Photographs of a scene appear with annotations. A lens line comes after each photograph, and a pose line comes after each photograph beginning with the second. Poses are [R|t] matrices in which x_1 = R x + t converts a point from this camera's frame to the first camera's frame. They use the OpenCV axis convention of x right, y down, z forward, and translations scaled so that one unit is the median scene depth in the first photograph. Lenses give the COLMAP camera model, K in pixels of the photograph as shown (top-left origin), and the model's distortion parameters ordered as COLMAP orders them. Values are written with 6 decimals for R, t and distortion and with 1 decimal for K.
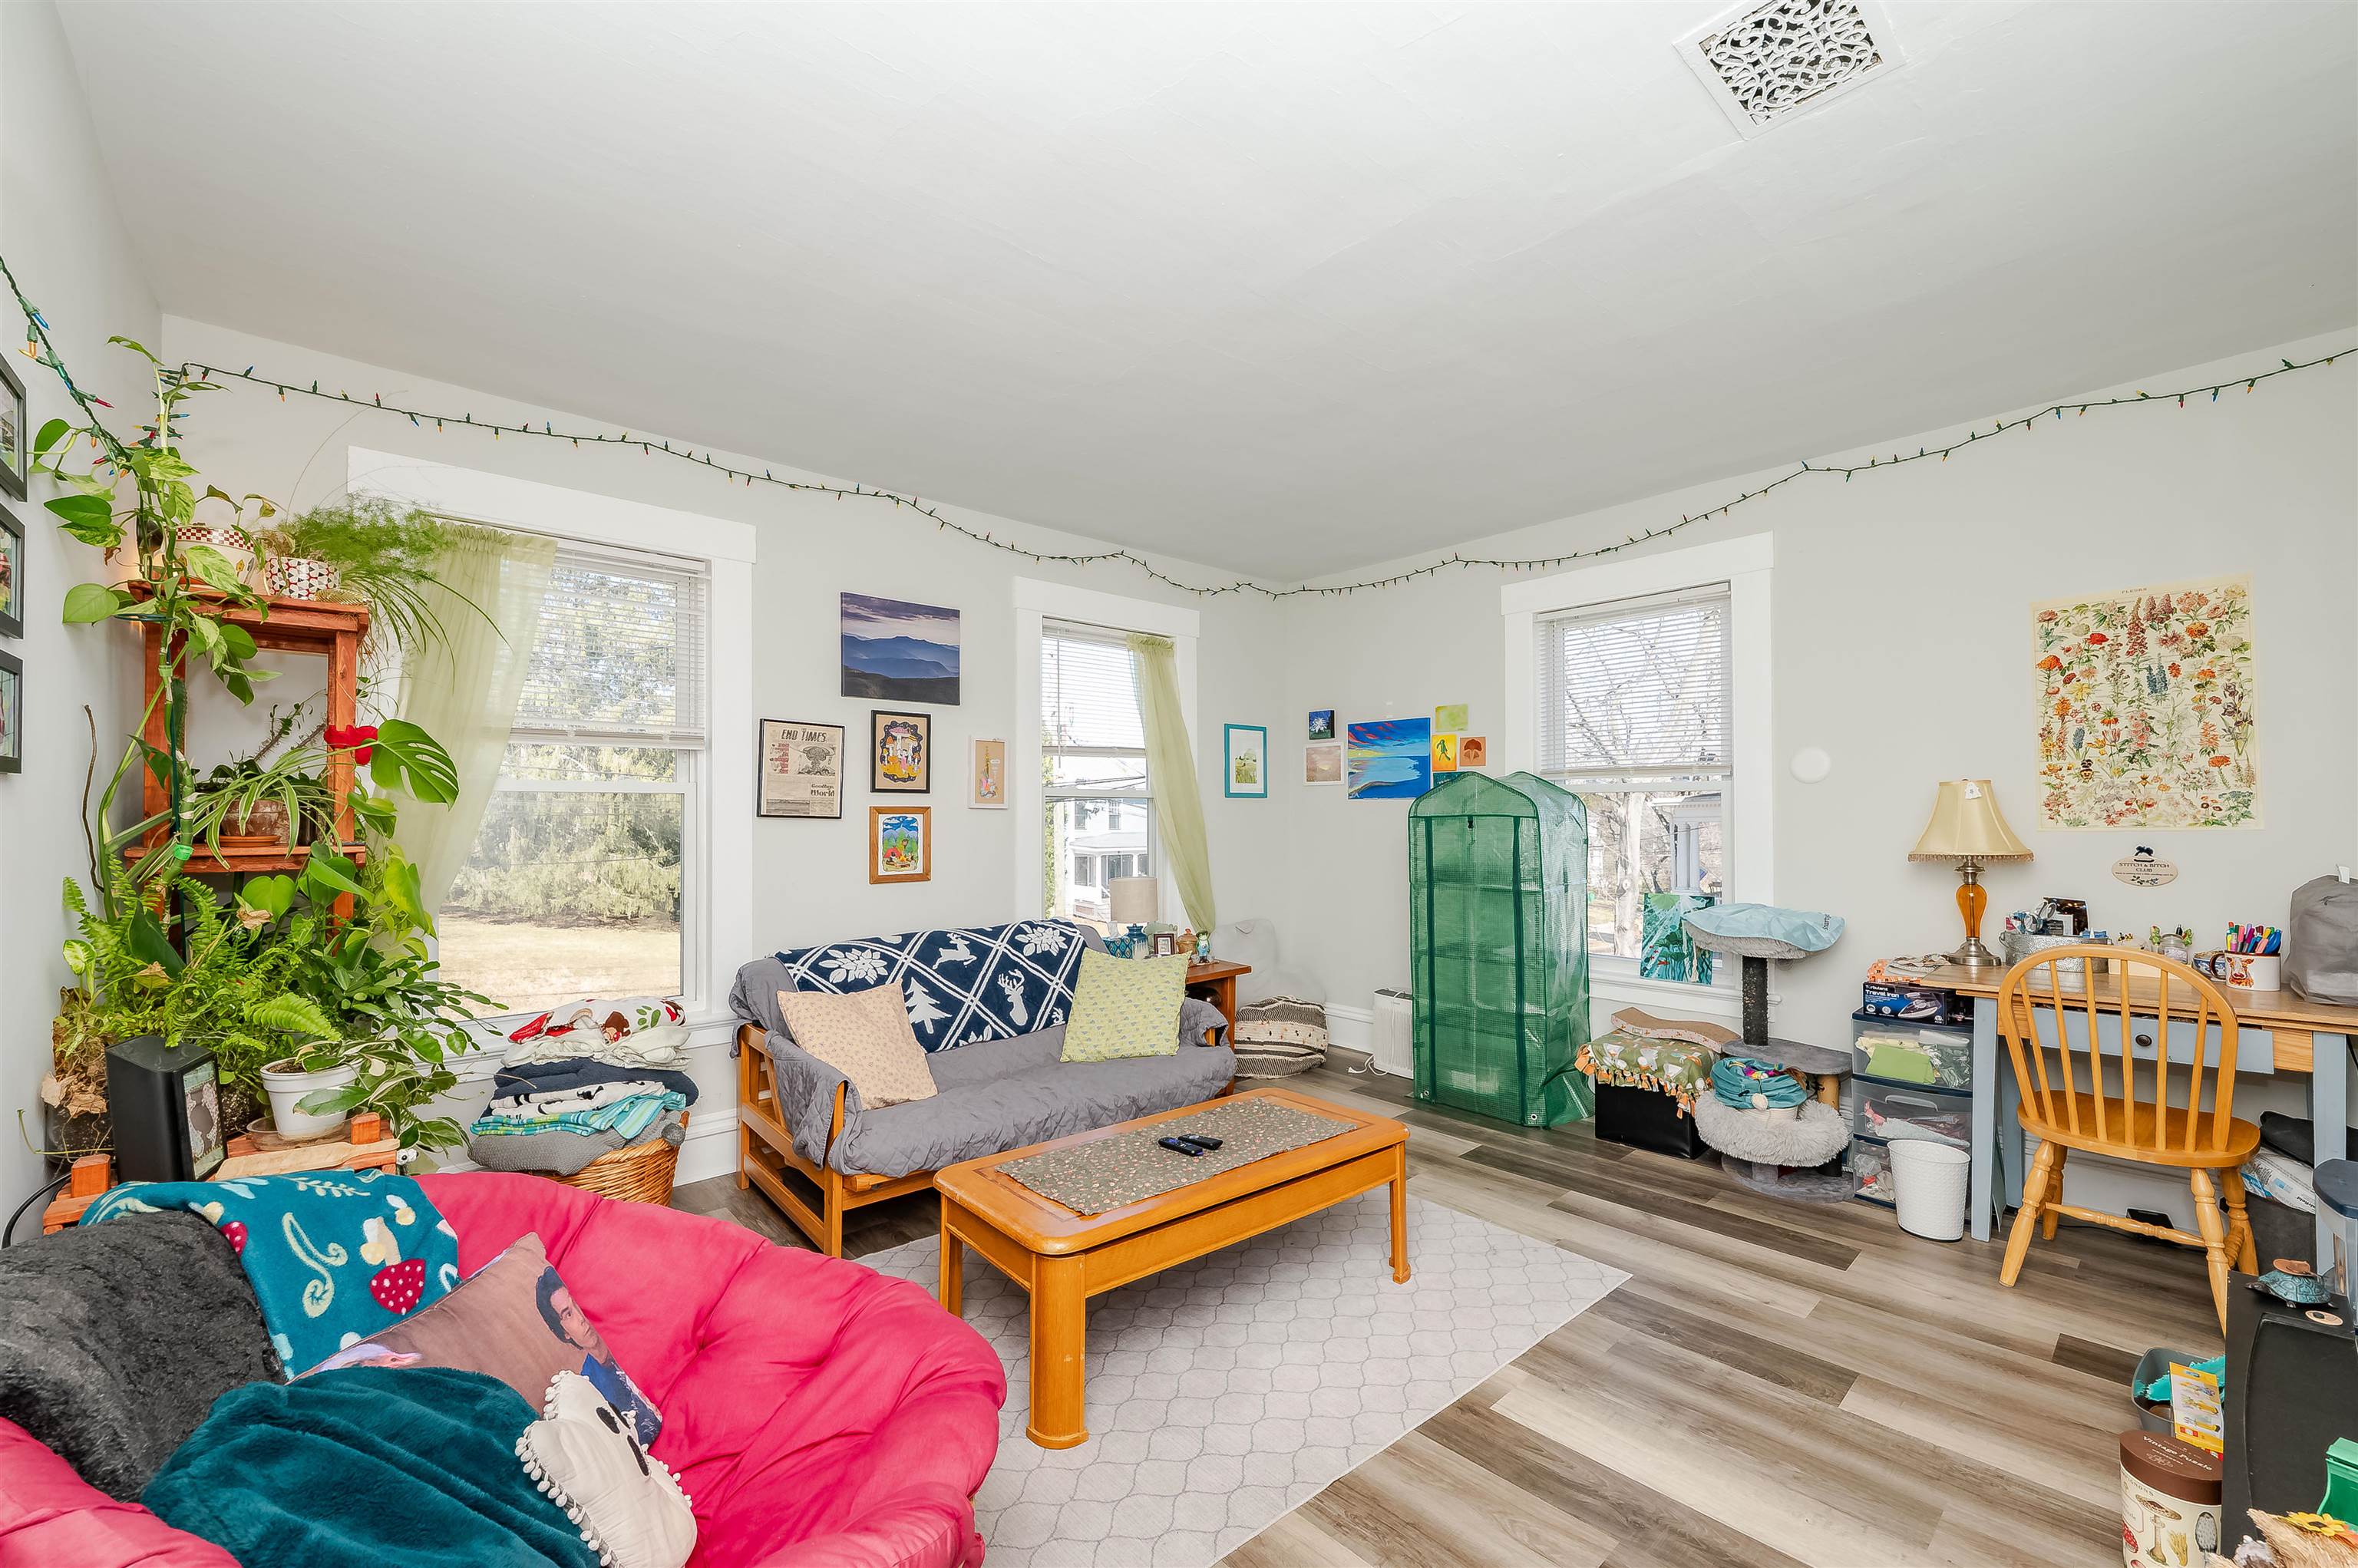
lens RADIAL K [[947.7, 0, 1172.2], [0, 947.7, 813.5], [0, 0, 1]] dist [0.000178, -0.000245]
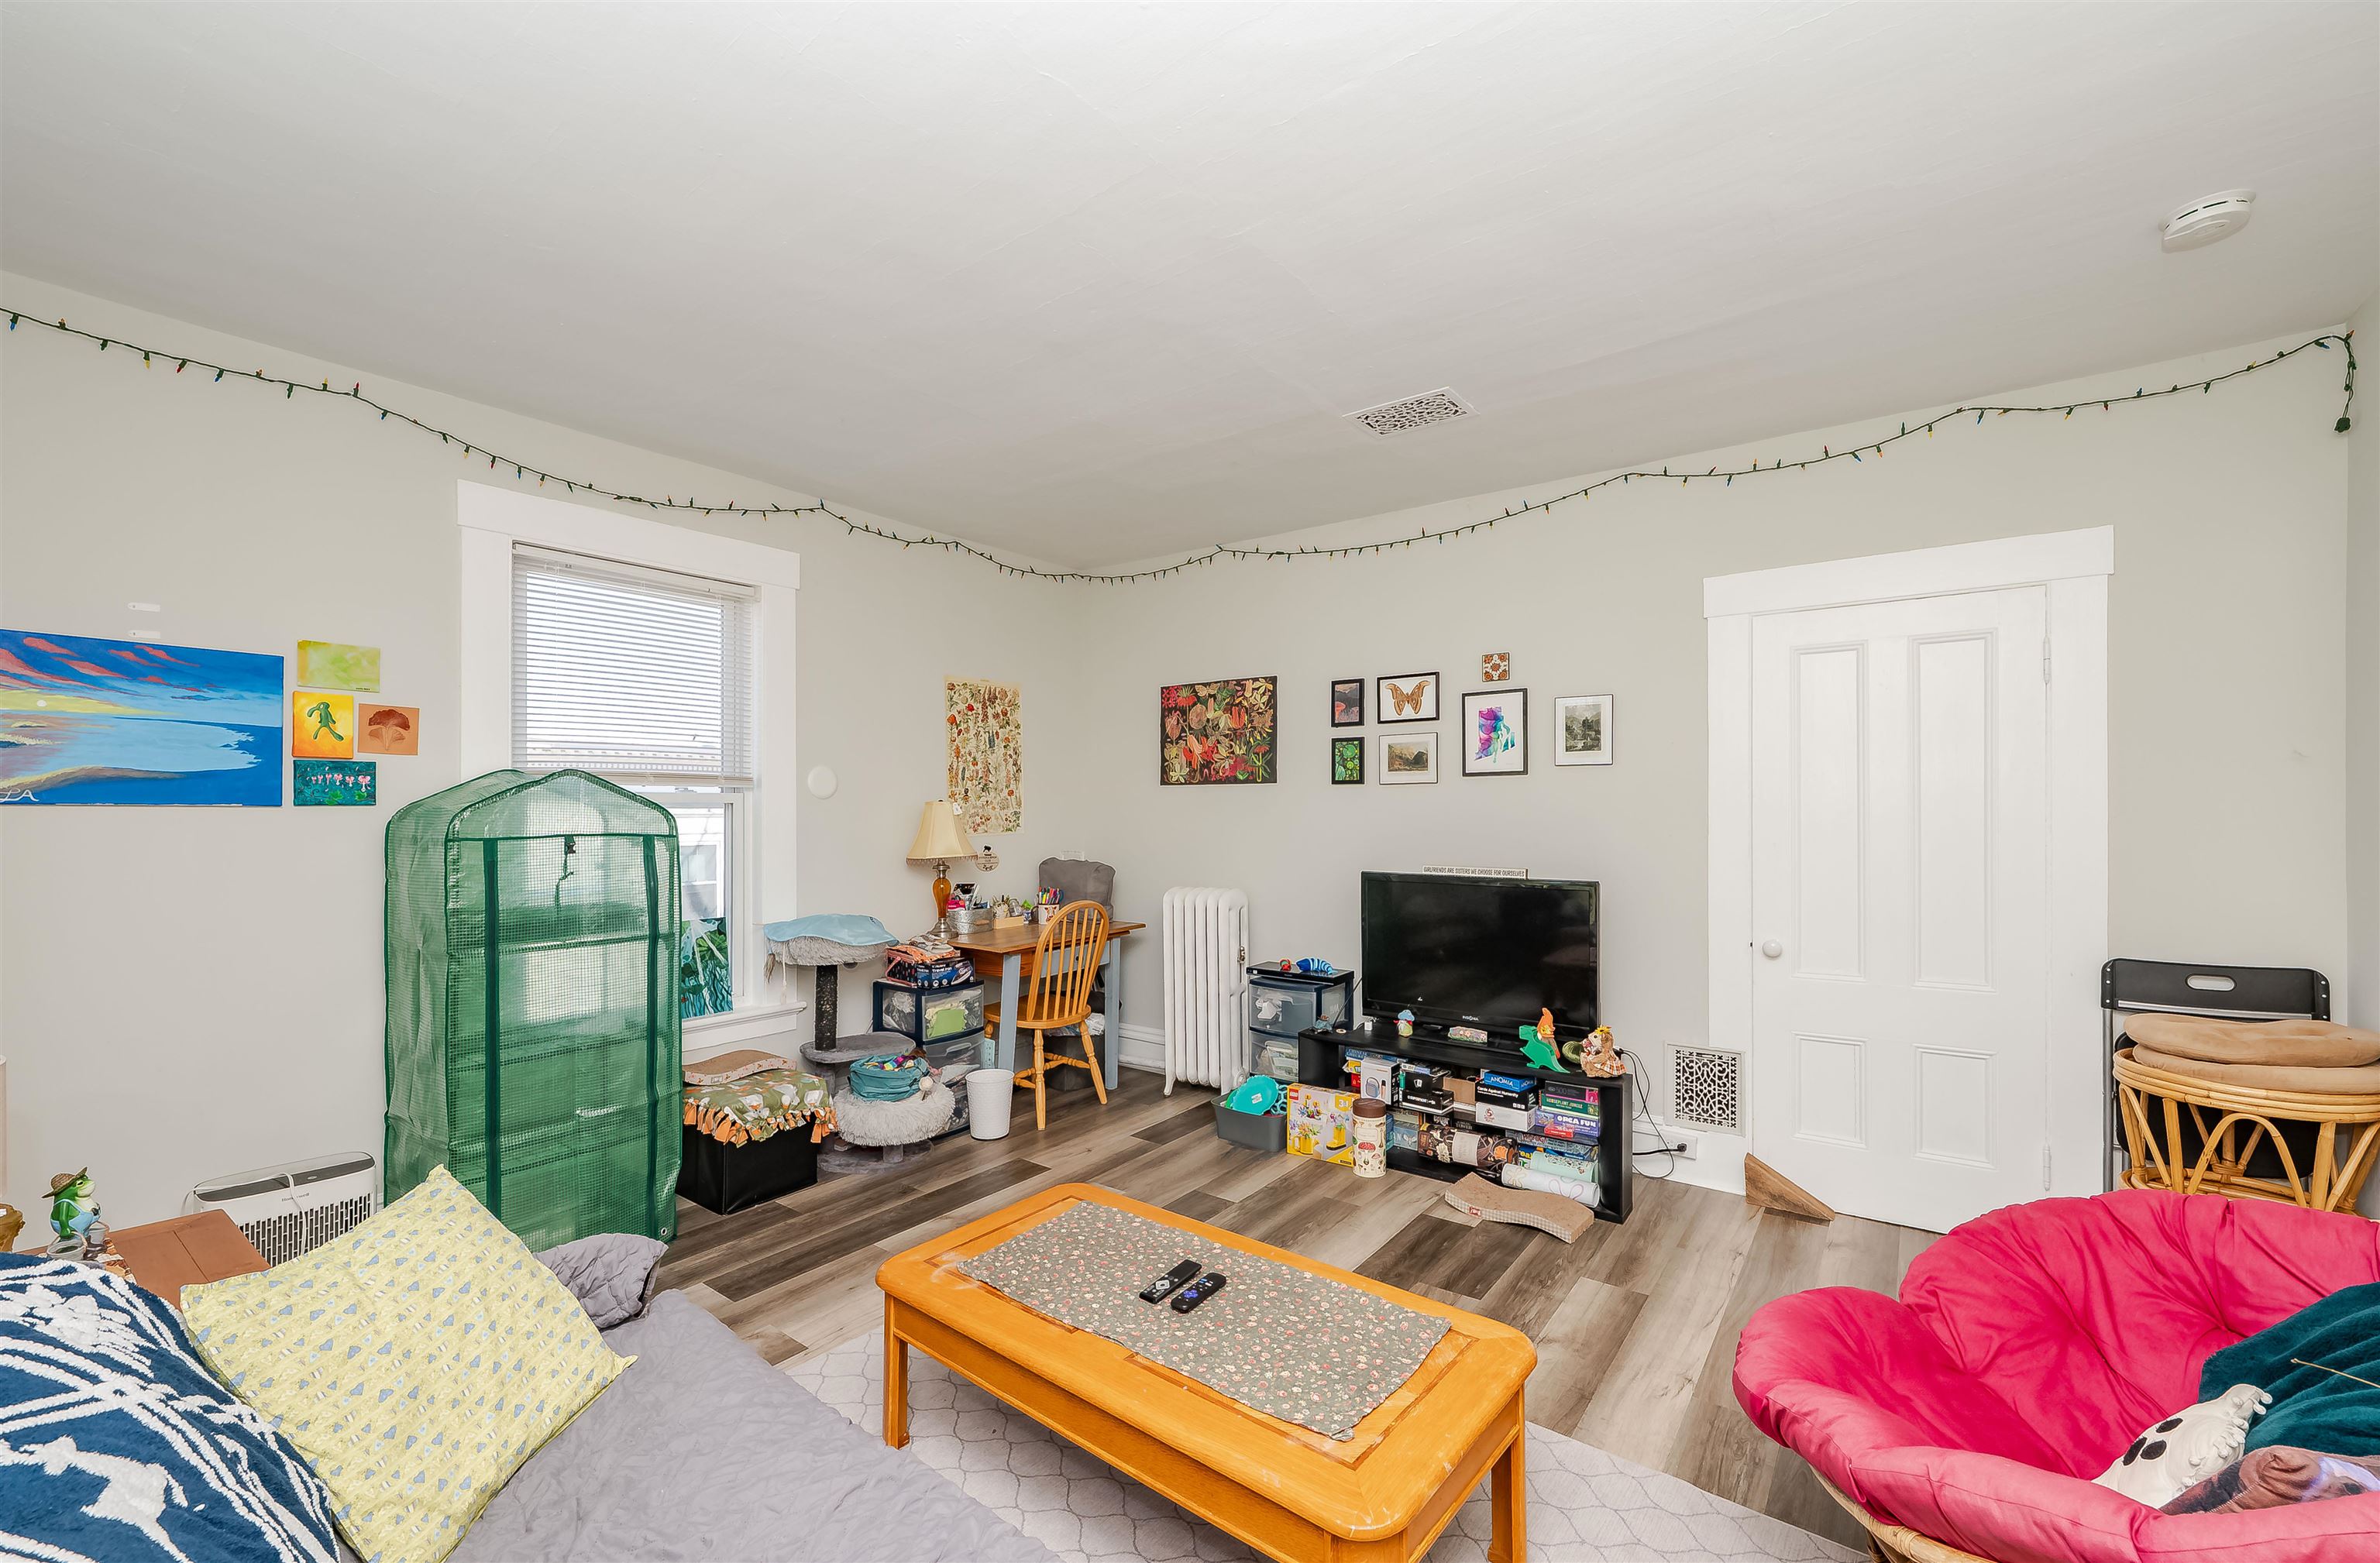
lens RADIAL K [[971.7, 0, 1195.8], [0, 971.7, 826.8], [0, 0, 1]] dist [-0.000637, -0.000002]
pose [[-0.192167, -0.007842, 0.981331, -0.554900], [0.006977, 0.999932, 0.009356, -0.008238], [-0.981337, 0.008645, -0.192099, 0.884372]]
